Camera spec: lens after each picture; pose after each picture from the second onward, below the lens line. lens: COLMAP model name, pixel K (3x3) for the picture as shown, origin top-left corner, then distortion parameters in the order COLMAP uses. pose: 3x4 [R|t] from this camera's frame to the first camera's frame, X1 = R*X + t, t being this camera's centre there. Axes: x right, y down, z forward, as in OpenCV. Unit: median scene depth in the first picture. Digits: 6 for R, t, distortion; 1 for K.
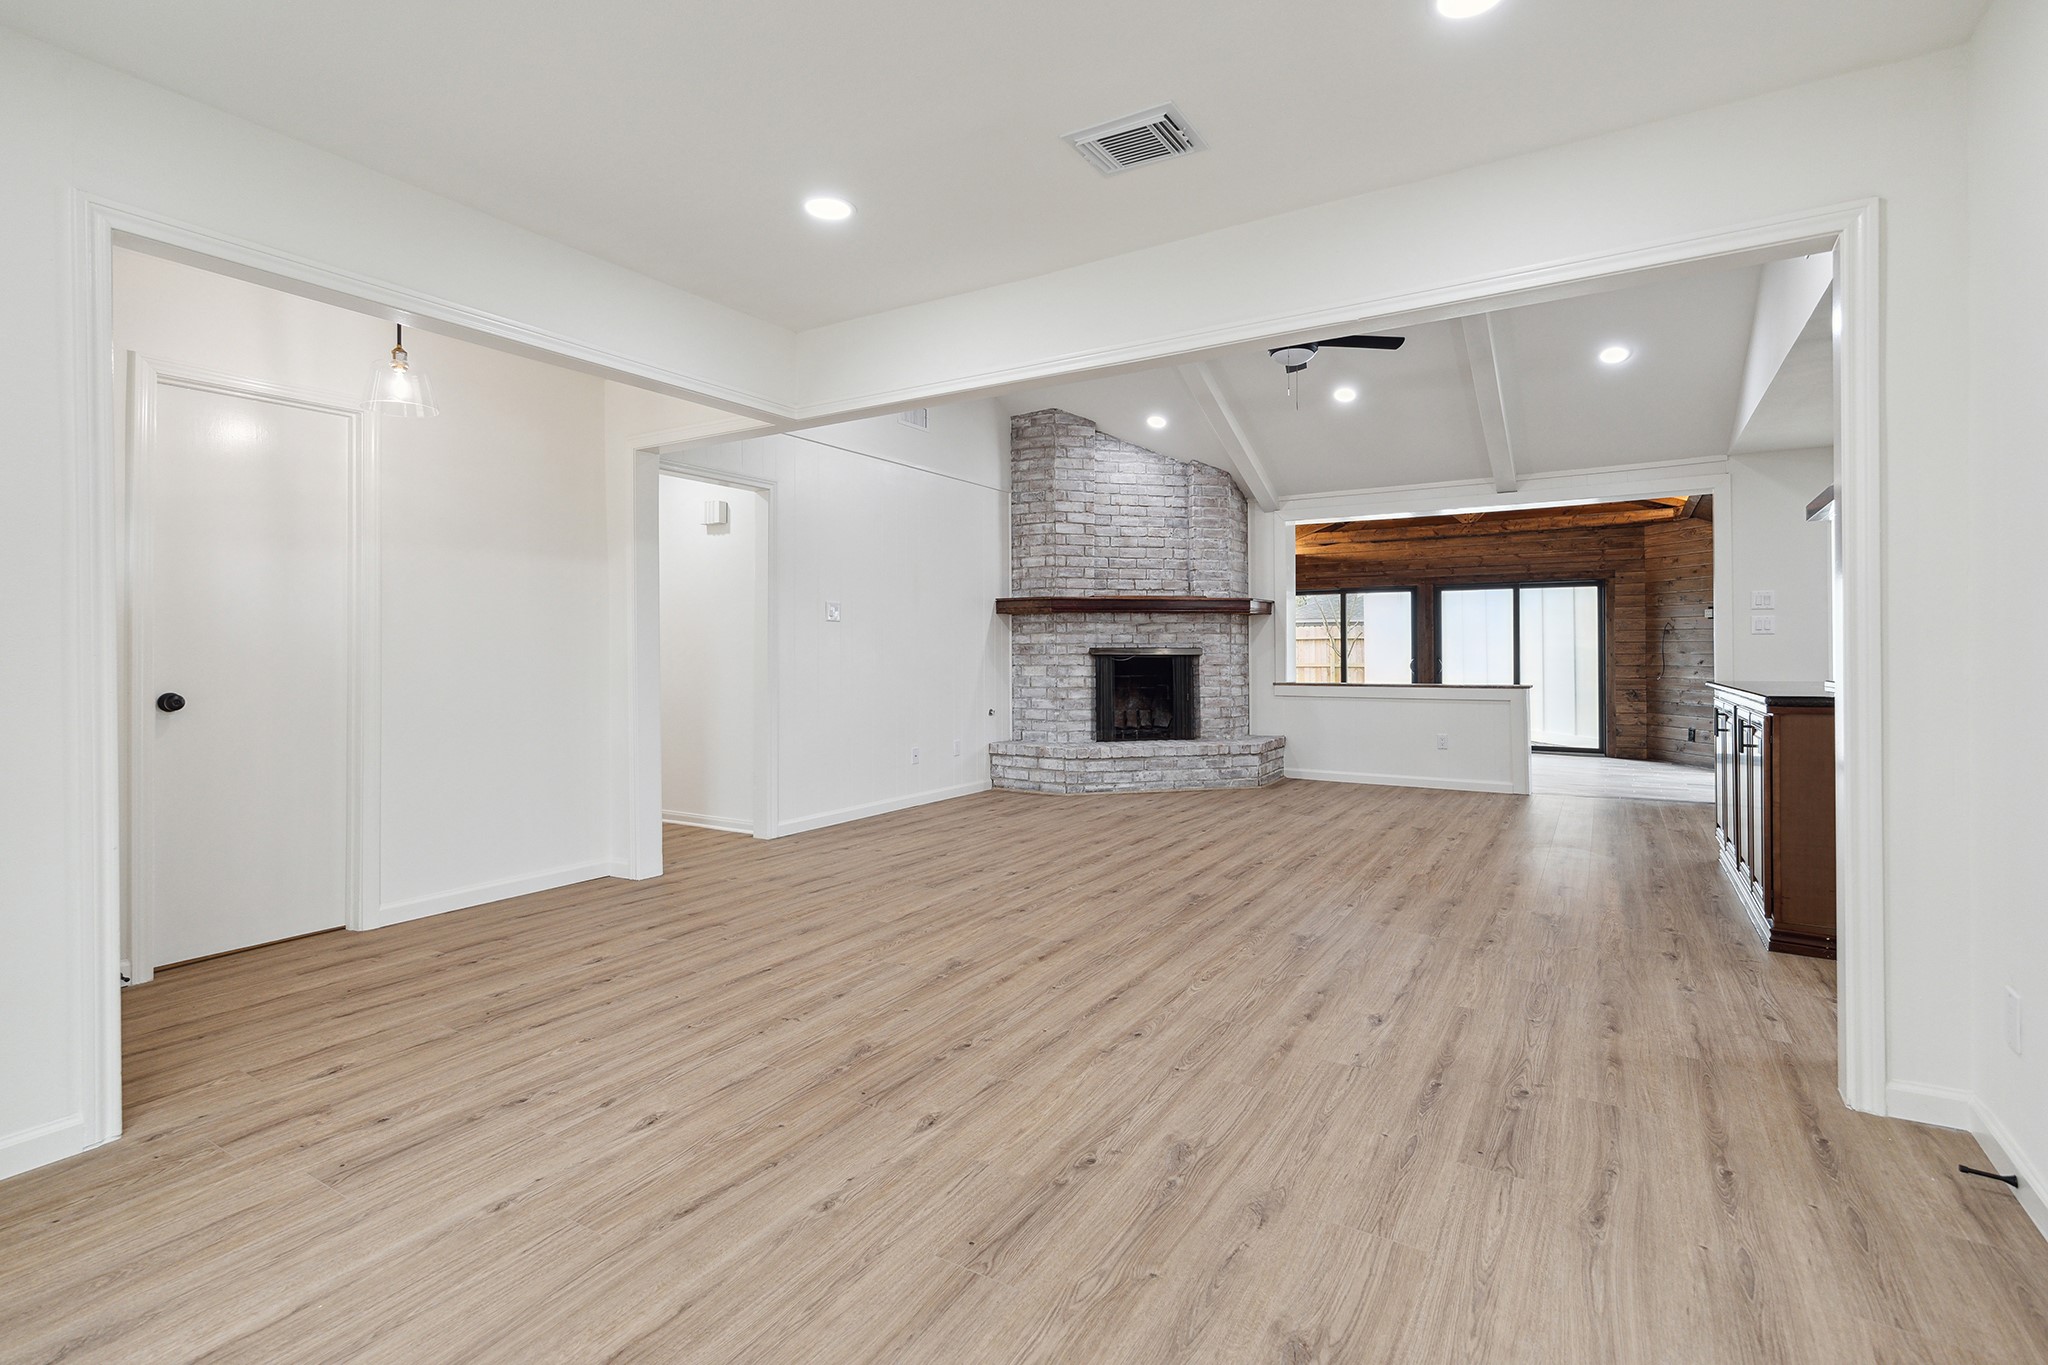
lens RADIAL K [[939.8, 0, 1041.4], [0, 939.8, 643.7], [0, 0, 1]] dist [0.000374, -0.000078]
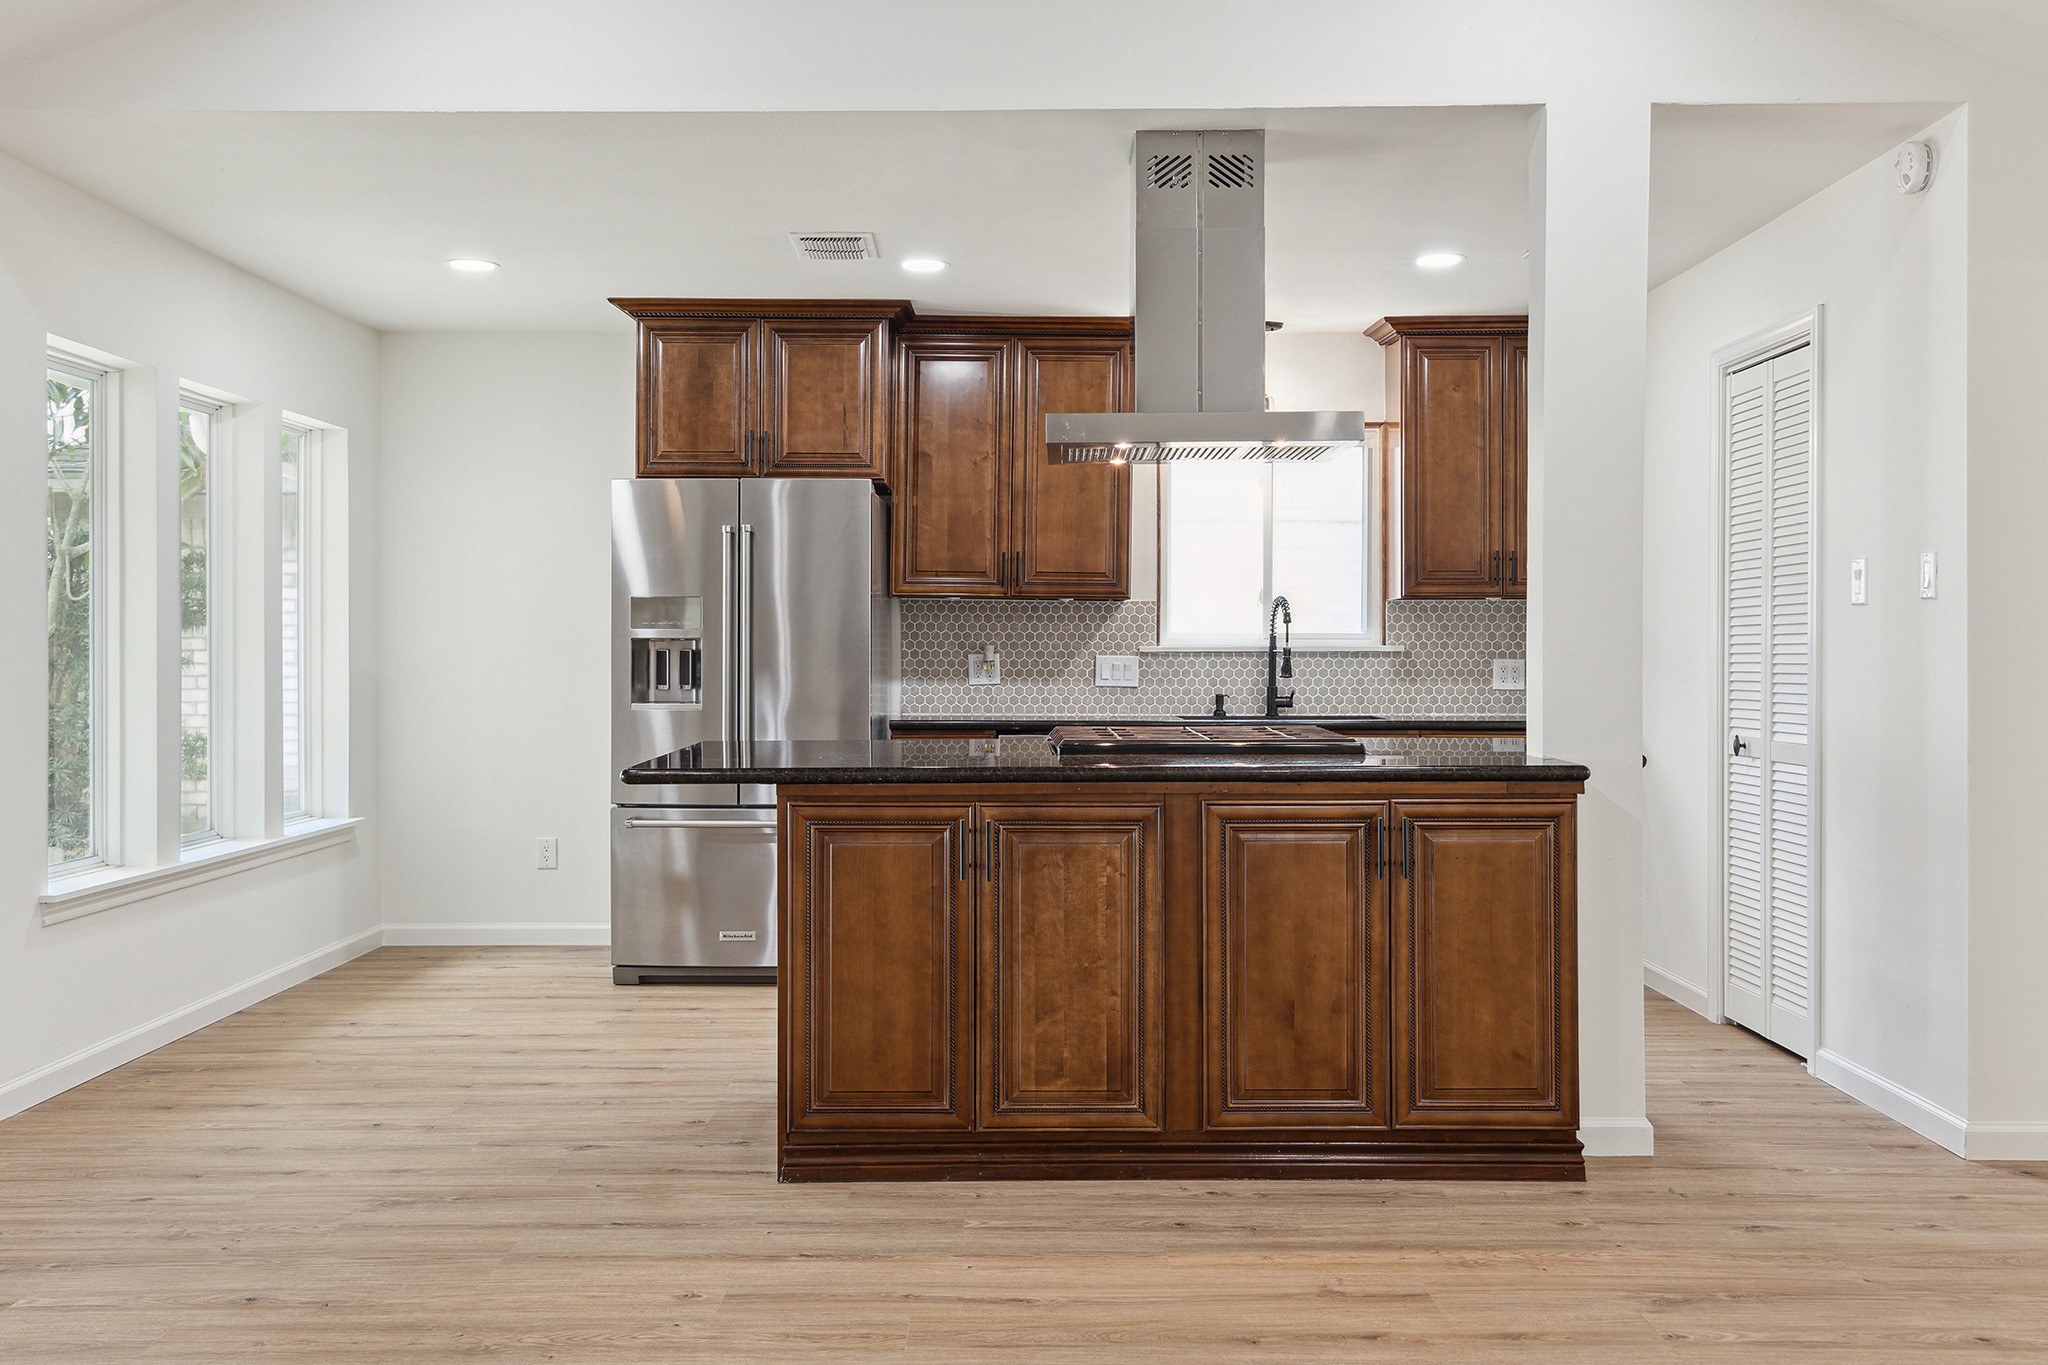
lens RADIAL K [[1733.2, 0, 1015.0], [0, 1733.2, 660.2], [0, 0, 1]] dist [0.009007, 0.011086]
pose [[-0.509233, -0.002481, 0.860625, -0.005196], [-0.005032, 0.999987, -0.000095, -0.005171], [-0.860614, -0.004379, -0.509239, 0.835105]]
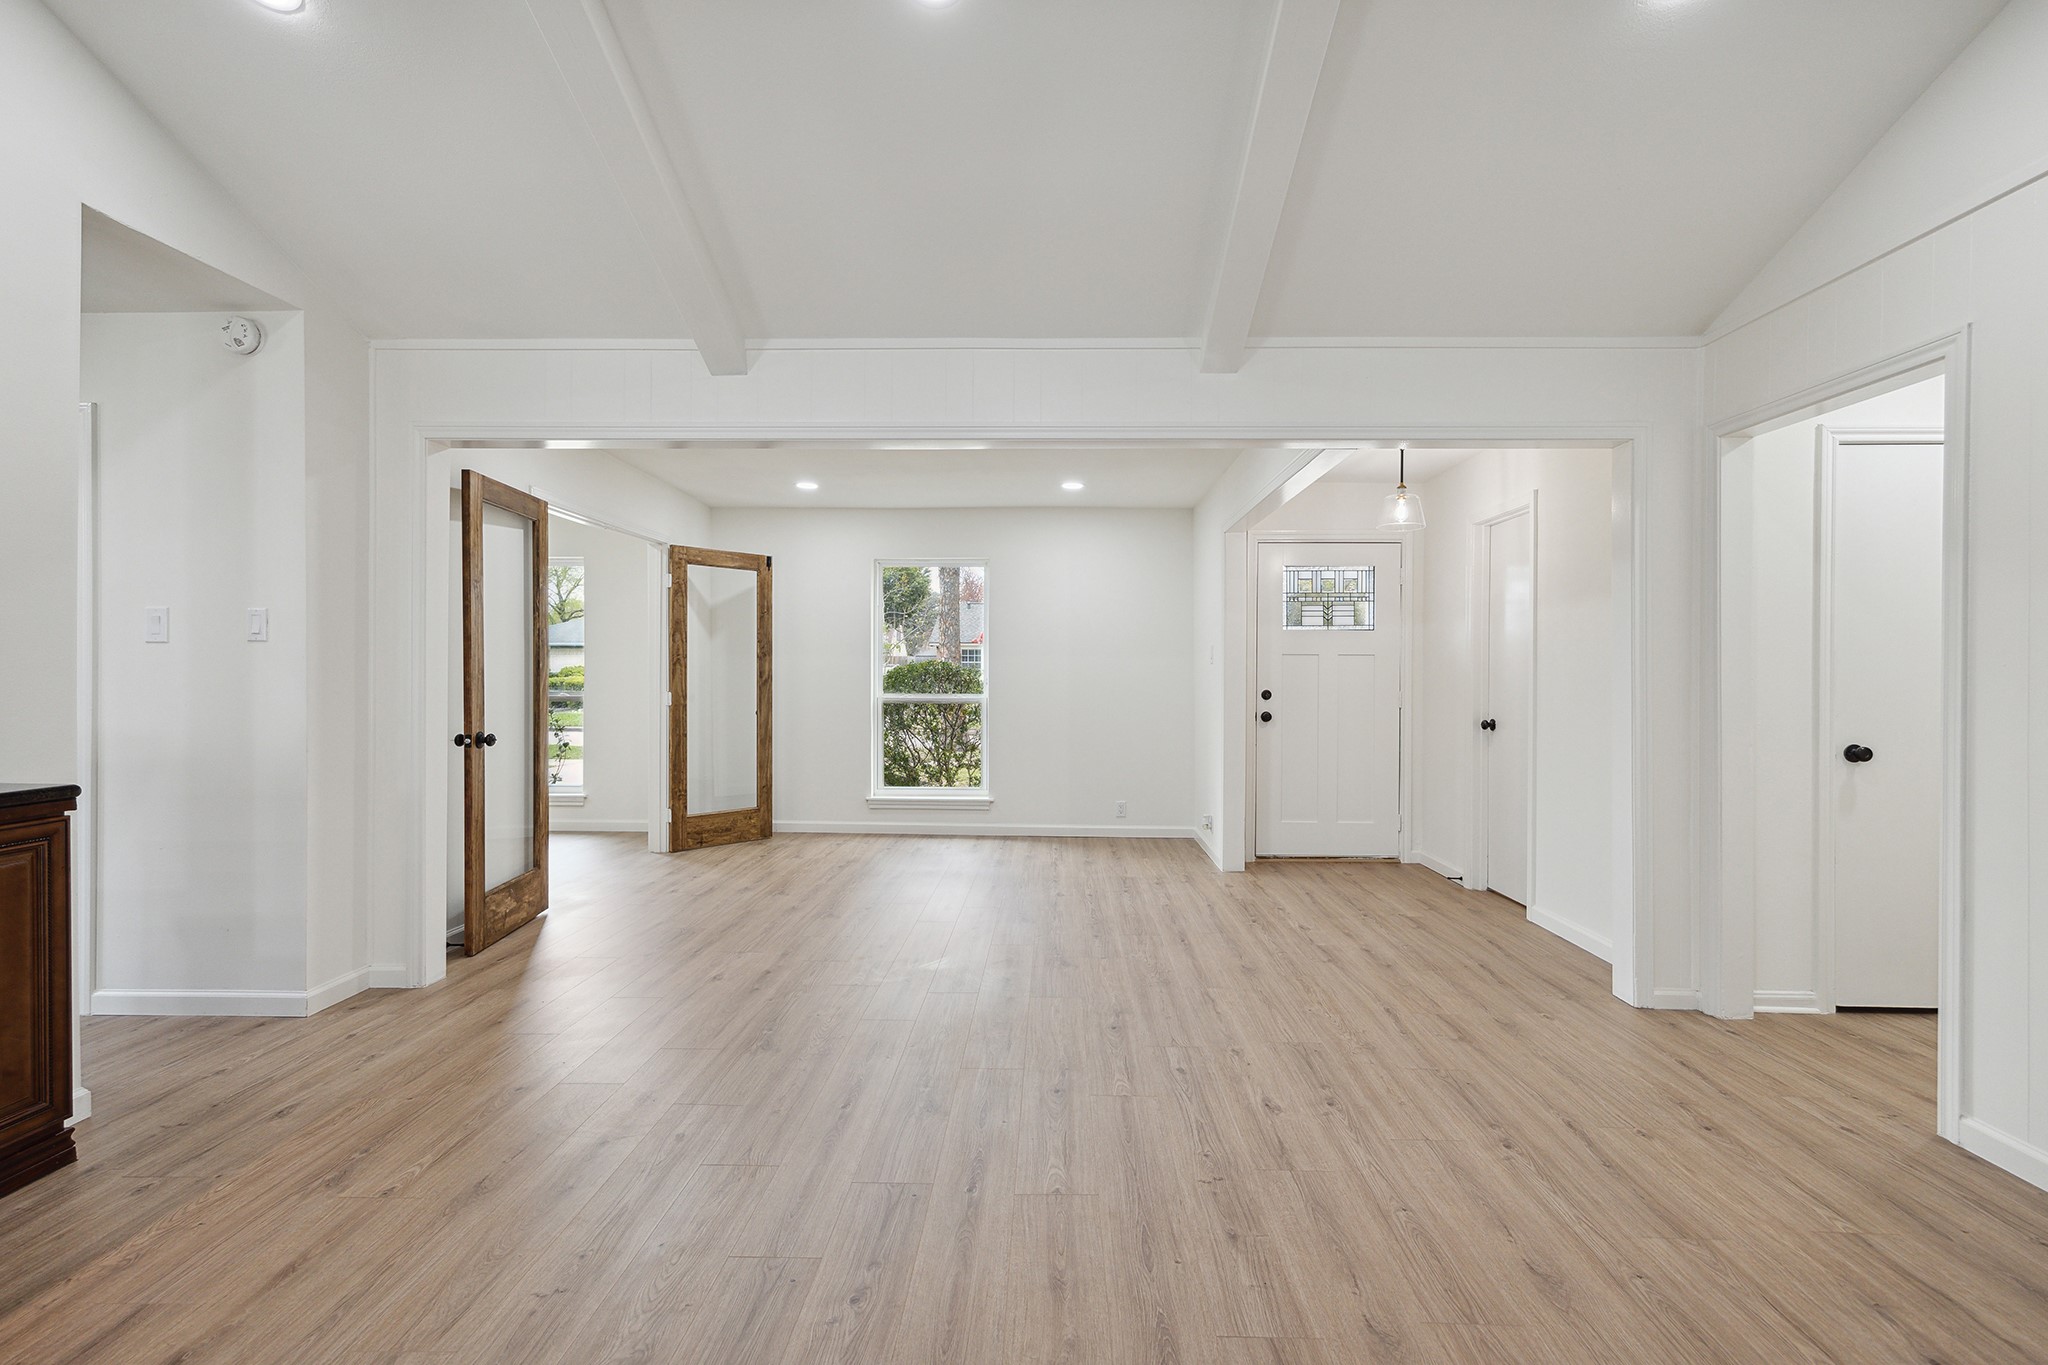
lens RADIAL K [[925.8, 0, 1034.3], [0, 925.8, 677.3], [0, 0, 1]] dist [0.007902, 0.001273]
pose [[-0.867588, 0.003508, -0.497271, 0.222499], [0.003533, 0.999993, 0.000890, -0.009187], [0.497270, -0.000984, -0.867595, 0.849903]]
